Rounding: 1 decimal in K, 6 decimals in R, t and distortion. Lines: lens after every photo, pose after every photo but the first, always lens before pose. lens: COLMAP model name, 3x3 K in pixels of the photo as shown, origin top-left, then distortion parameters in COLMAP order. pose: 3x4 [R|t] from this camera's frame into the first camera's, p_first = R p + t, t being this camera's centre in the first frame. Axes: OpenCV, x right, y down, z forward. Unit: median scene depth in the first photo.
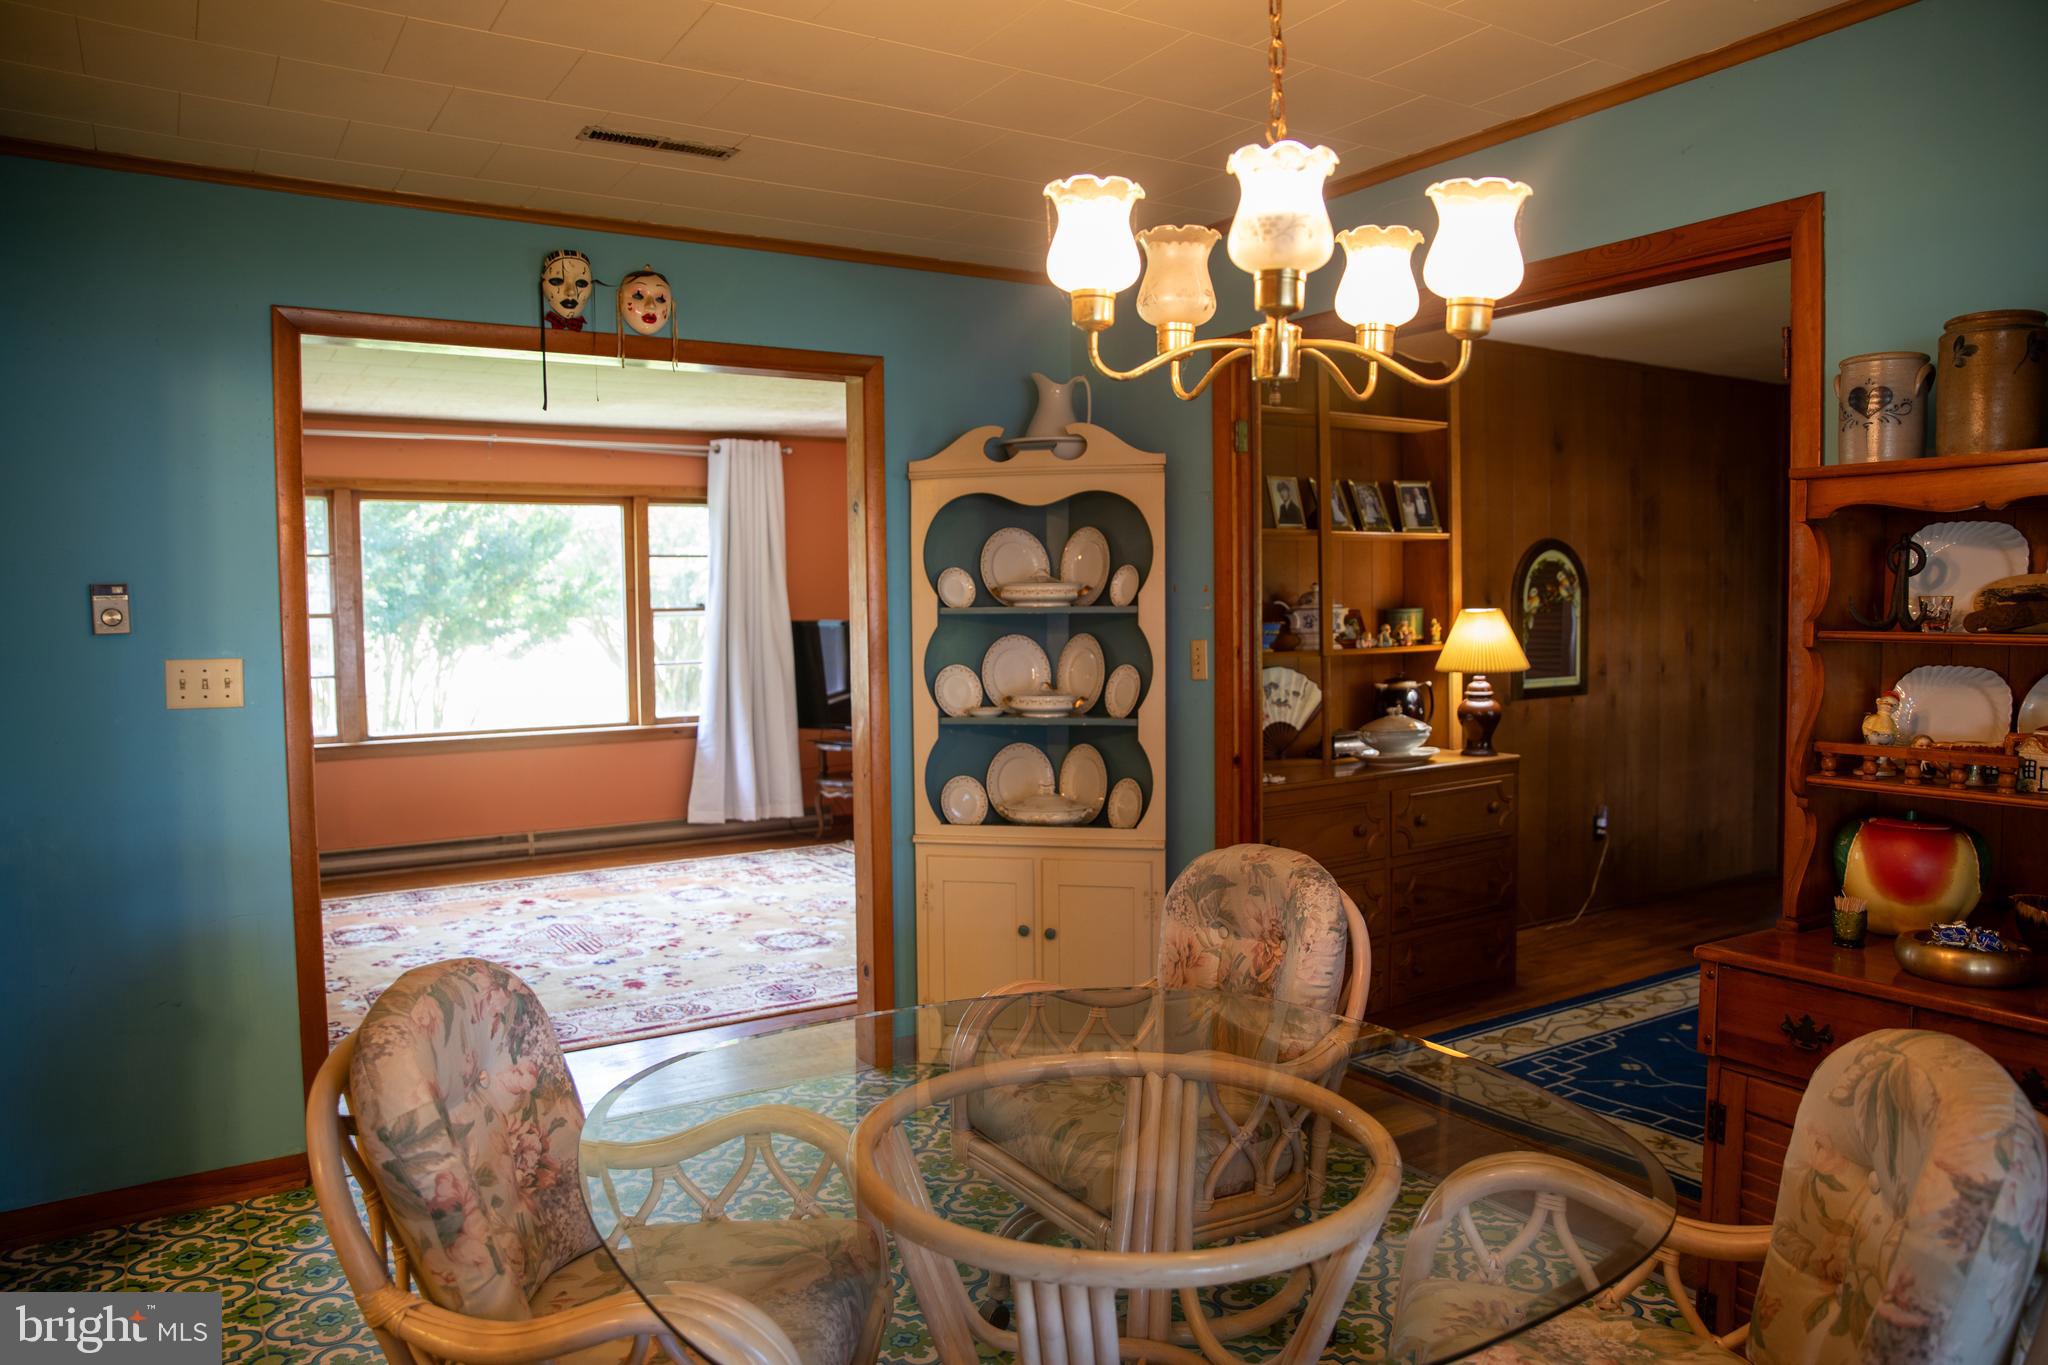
lens RADIAL K [[1402.9, 0, 1024.0], [0, 1402.9, 682.5], [0, 0, 1]] dist [-0.115195, 0.096052]
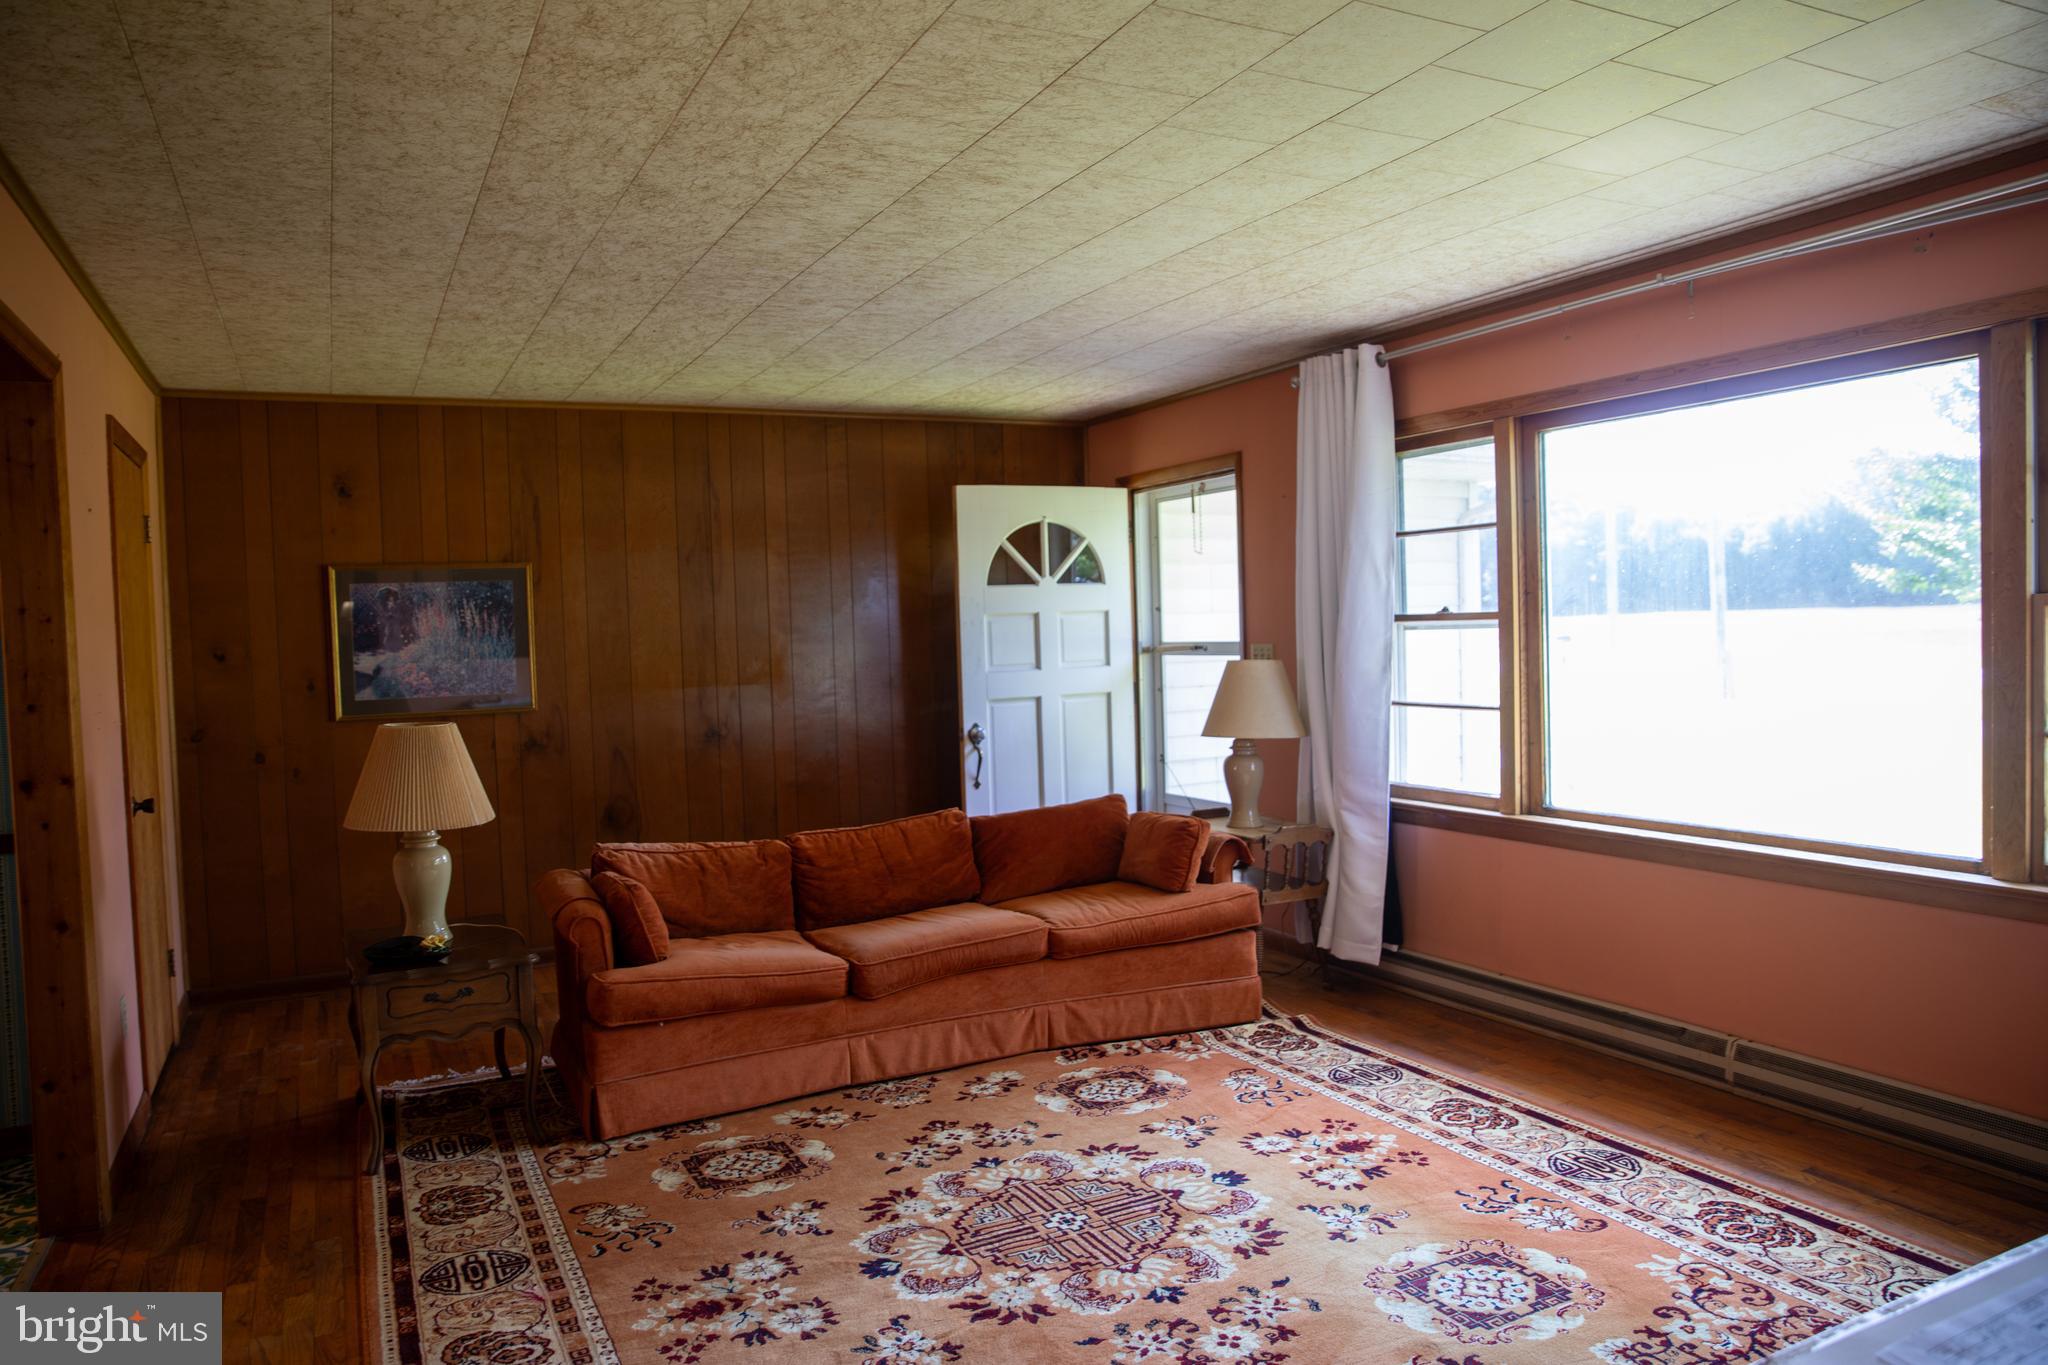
lens RADIAL K [[1402.9, 0, 1024.0], [0, 1402.9, 682.5], [0, 0, 1]] dist [-0.115195, 0.096052]
pose [[-0.096357, 0.056921, -0.993718, 0.153706], [-0.021963, 0.997999, 0.059296, -0.045094], [0.995104, 0.027538, -0.094914, 0.744294]]
